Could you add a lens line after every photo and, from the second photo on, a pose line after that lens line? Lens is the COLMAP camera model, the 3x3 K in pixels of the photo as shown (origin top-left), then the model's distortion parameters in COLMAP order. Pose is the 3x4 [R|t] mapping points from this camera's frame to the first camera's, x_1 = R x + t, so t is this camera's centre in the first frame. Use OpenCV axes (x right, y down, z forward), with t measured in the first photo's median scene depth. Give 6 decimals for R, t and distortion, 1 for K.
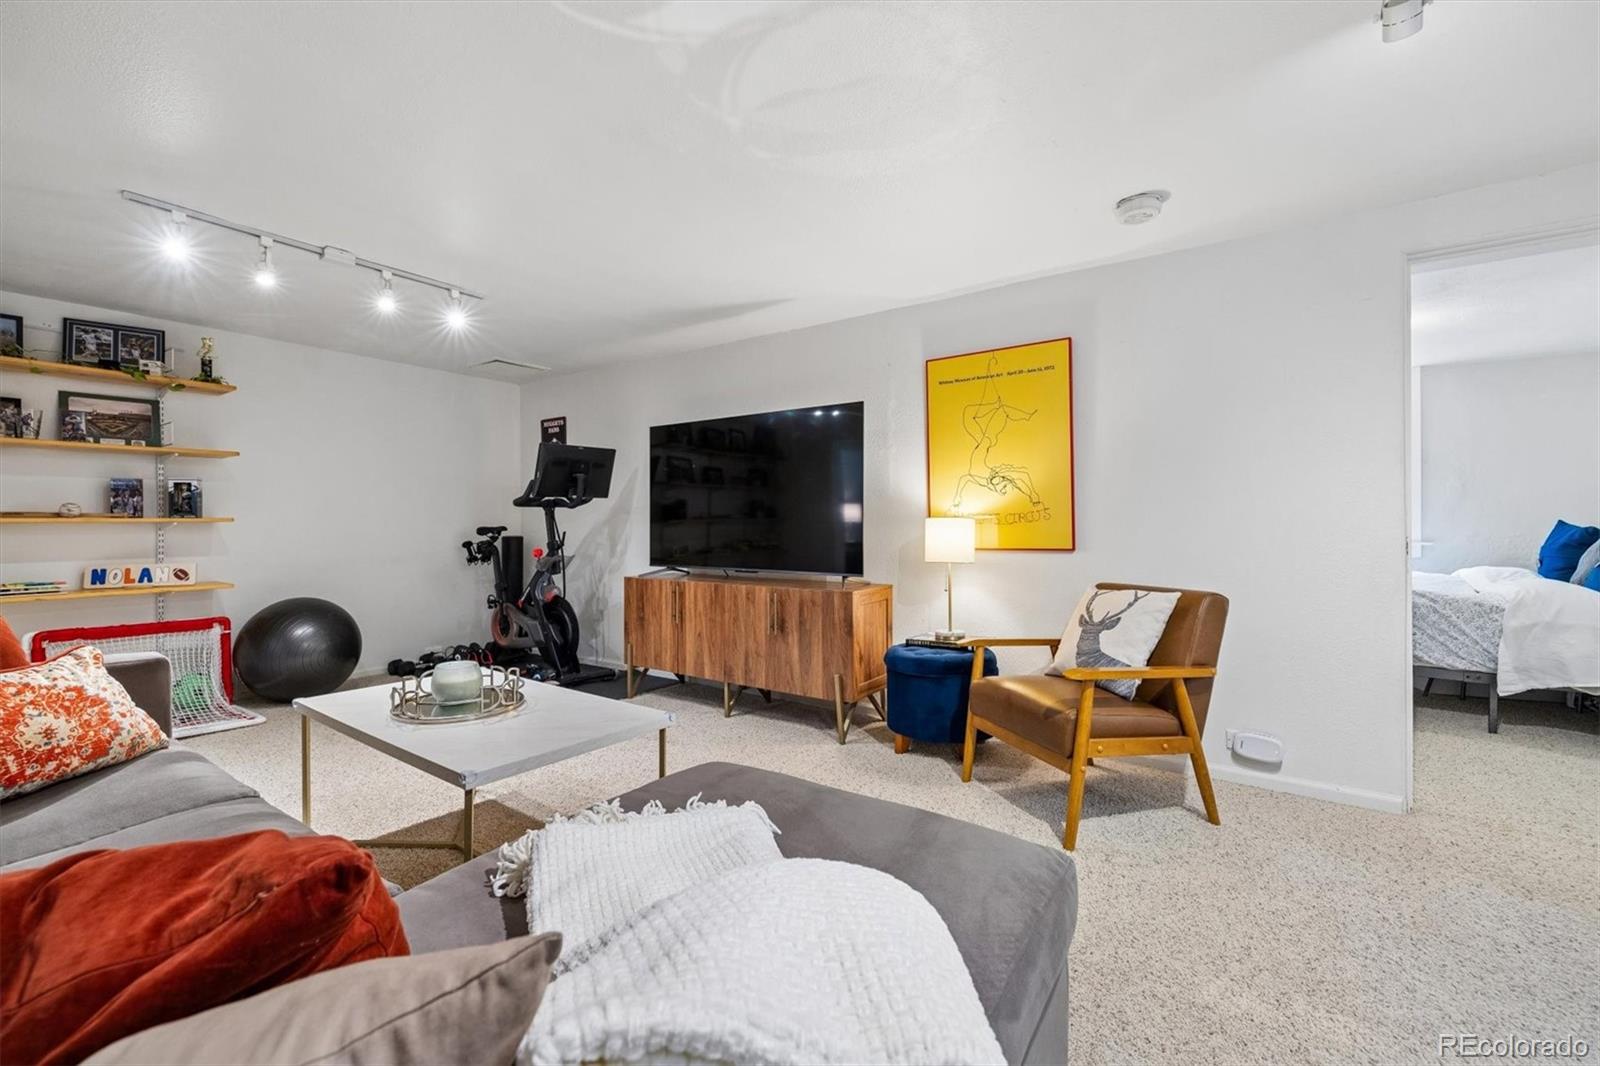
lens RADIAL K [[669.4, 0, 793.6], [0, 669.4, 529.9], [0, 0, 1]] dist [0.002279, 0.000761]
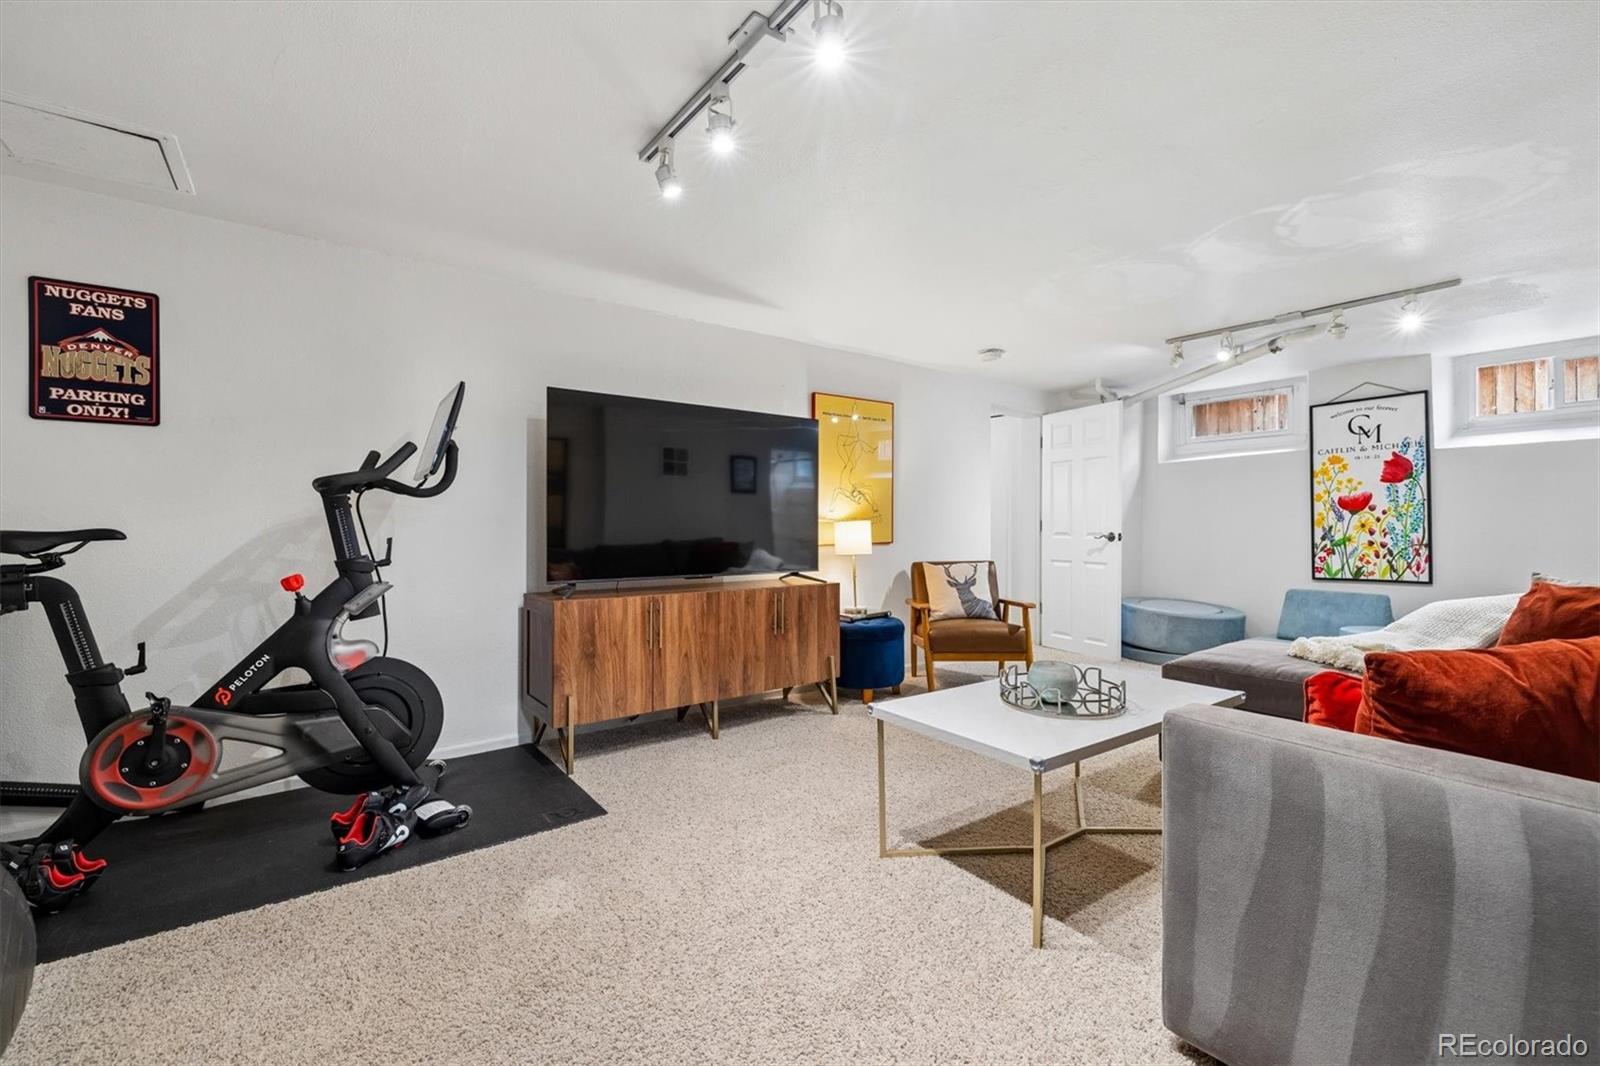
lens RADIAL K [[669.4, 0, 793.6], [0, 669.4, 529.9], [0, 0, 1]] dist [0.002279, 0.000761]
pose [[0.312655, -0.005564, 0.949850, -0.928621], [0.007018, 0.999969, 0.003547, -0.004912], [-0.949841, 0.005557, 0.312685, 0.619905]]
